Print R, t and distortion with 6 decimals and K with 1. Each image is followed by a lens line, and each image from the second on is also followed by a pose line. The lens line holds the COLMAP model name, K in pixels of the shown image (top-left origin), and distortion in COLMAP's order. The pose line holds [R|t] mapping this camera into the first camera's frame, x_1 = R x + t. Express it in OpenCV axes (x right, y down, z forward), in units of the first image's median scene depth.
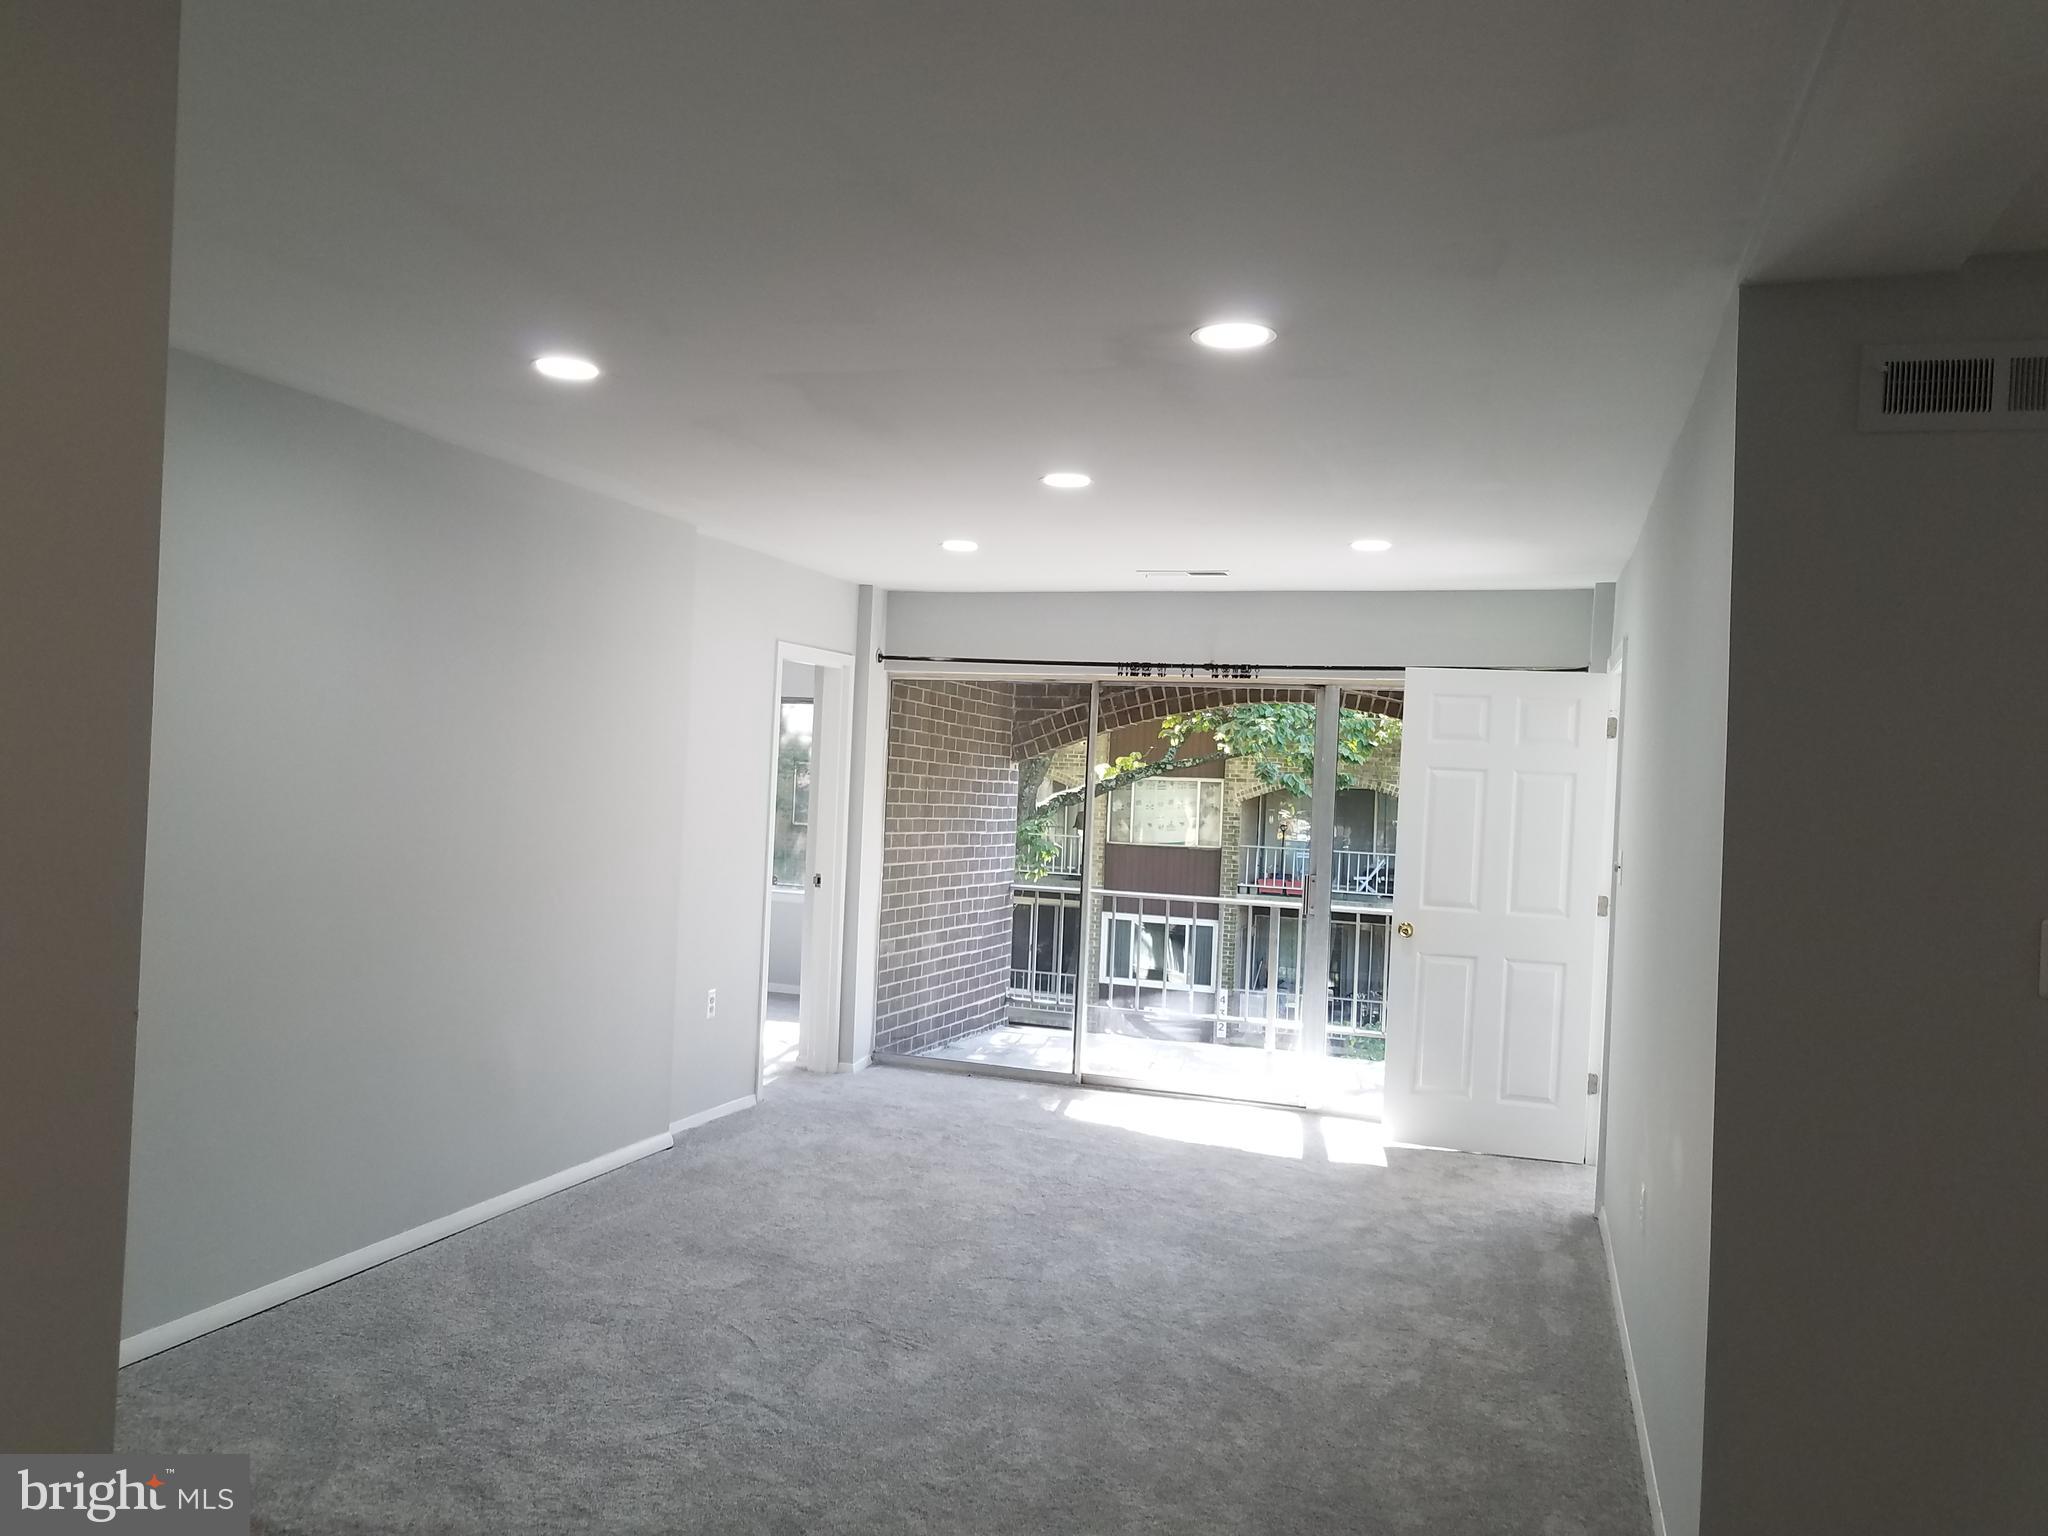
lens RADIAL K [[1584.2, 0, 936.7], [0, 1584.2, 823.2], [0, 0, 1]] dist [-0.008616, -0.006801]
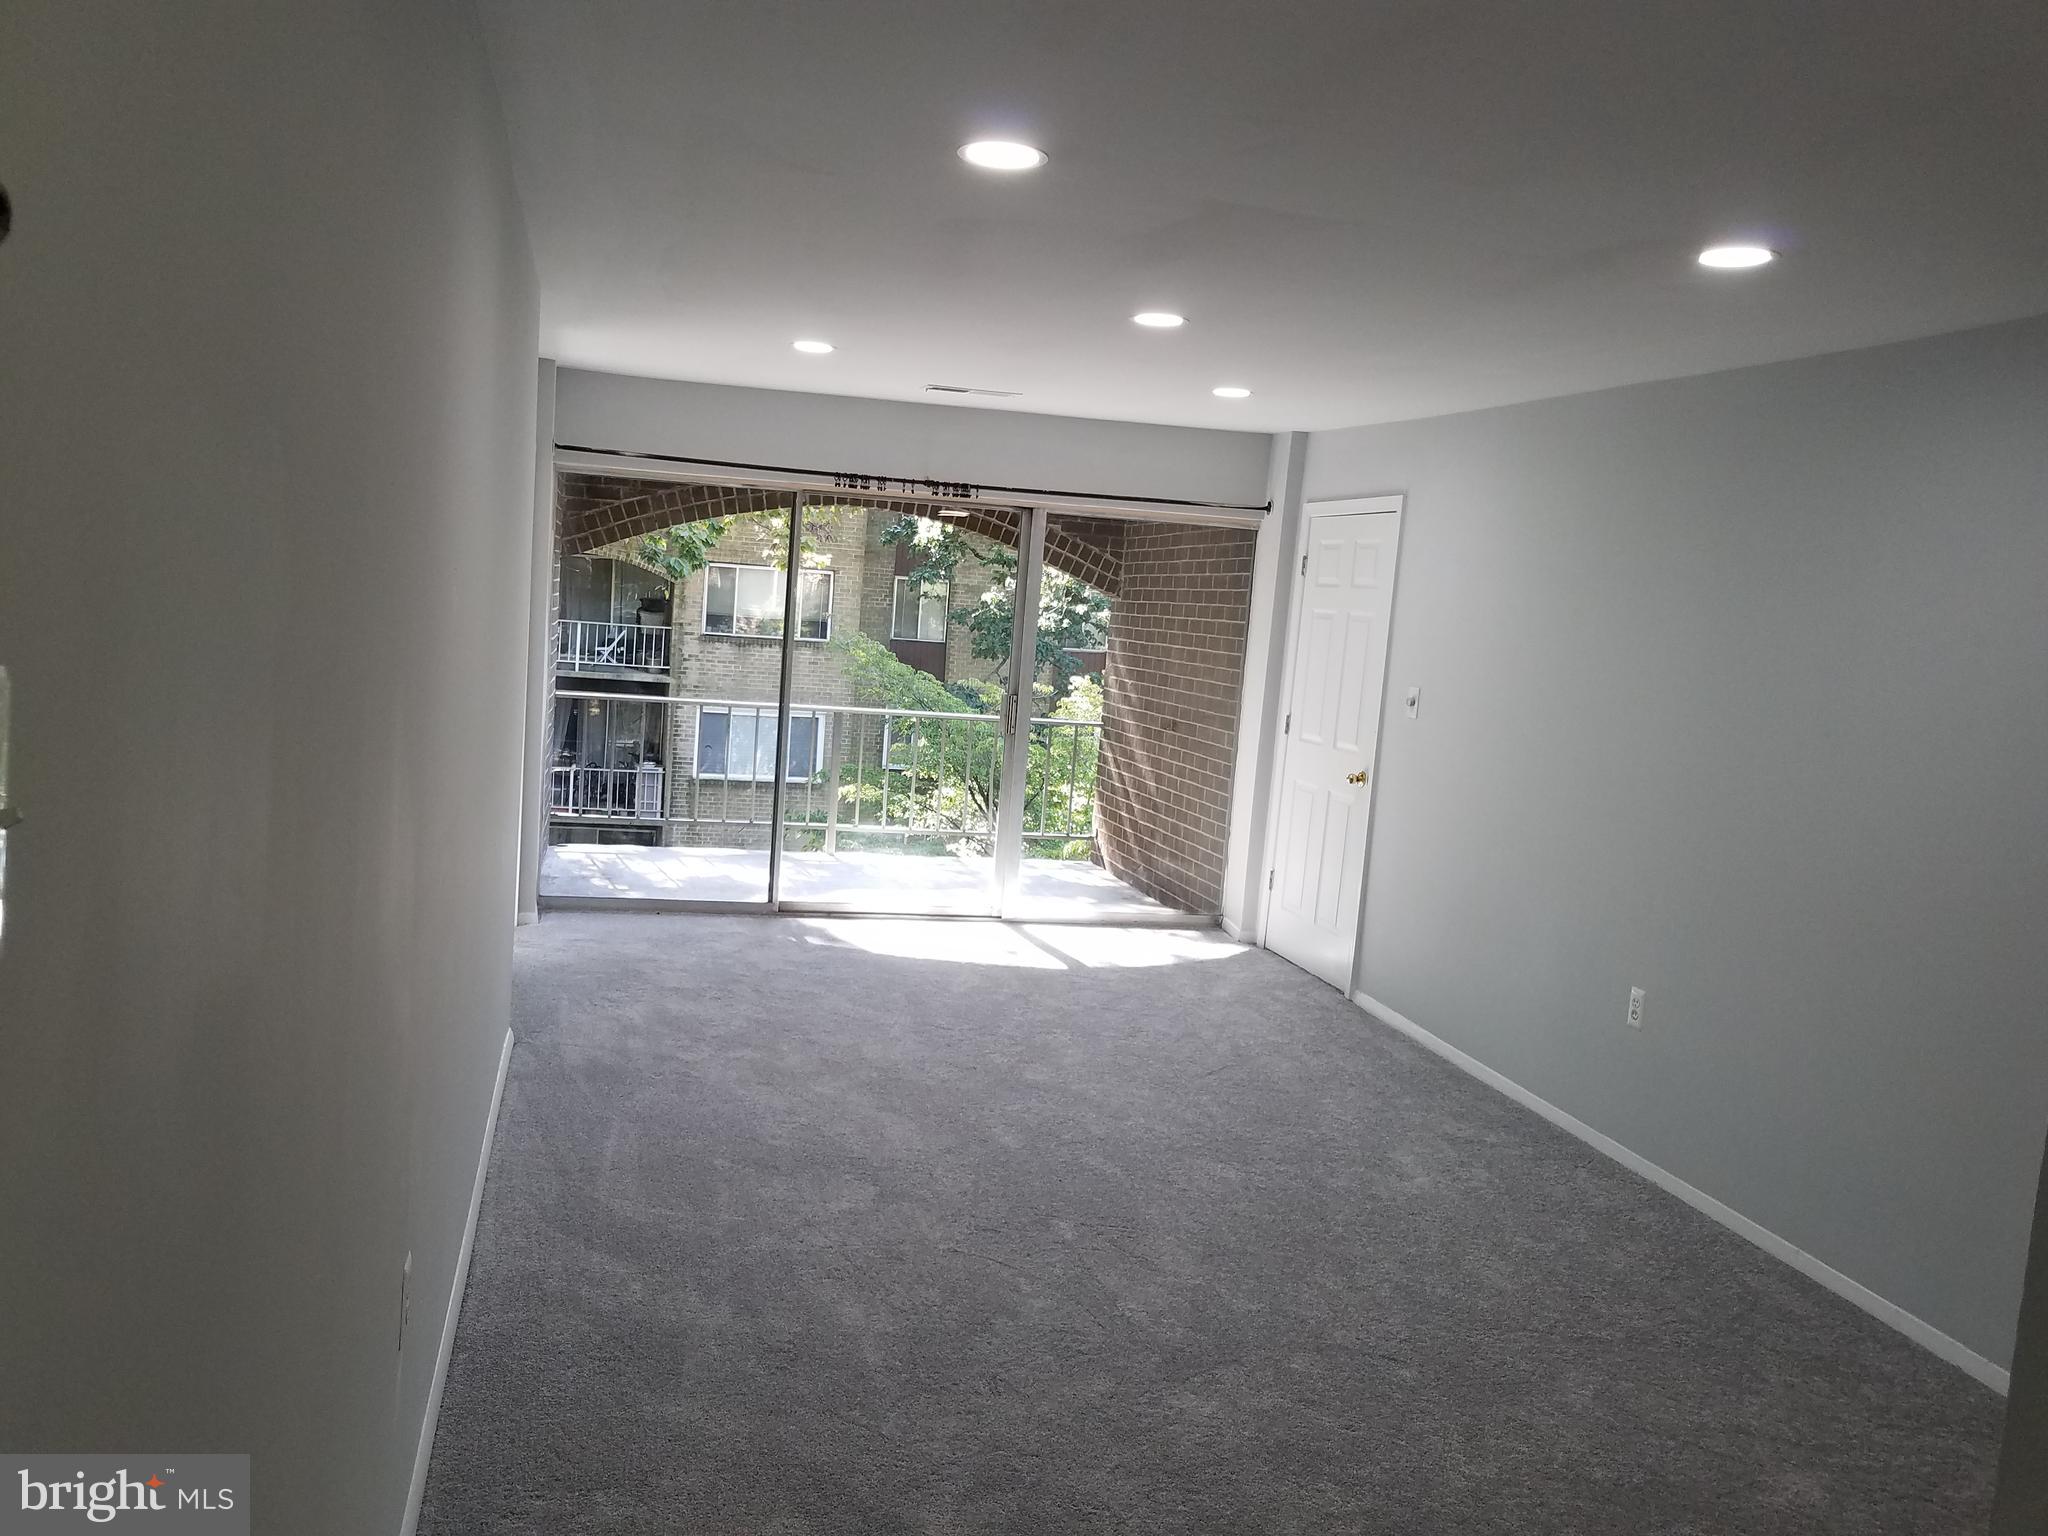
lens RADIAL K [[1584.2, 0, 936.7], [0, 1584.2, 823.2], [0, 0, 1]] dist [-0.008616, -0.006801]
pose [[0.848741, -0.060961, 0.525284, -0.348876], [-0.020609, 0.988765, 0.148049, -0.036485], [-0.528407, -0.136481, 0.837949, 0.153622]]
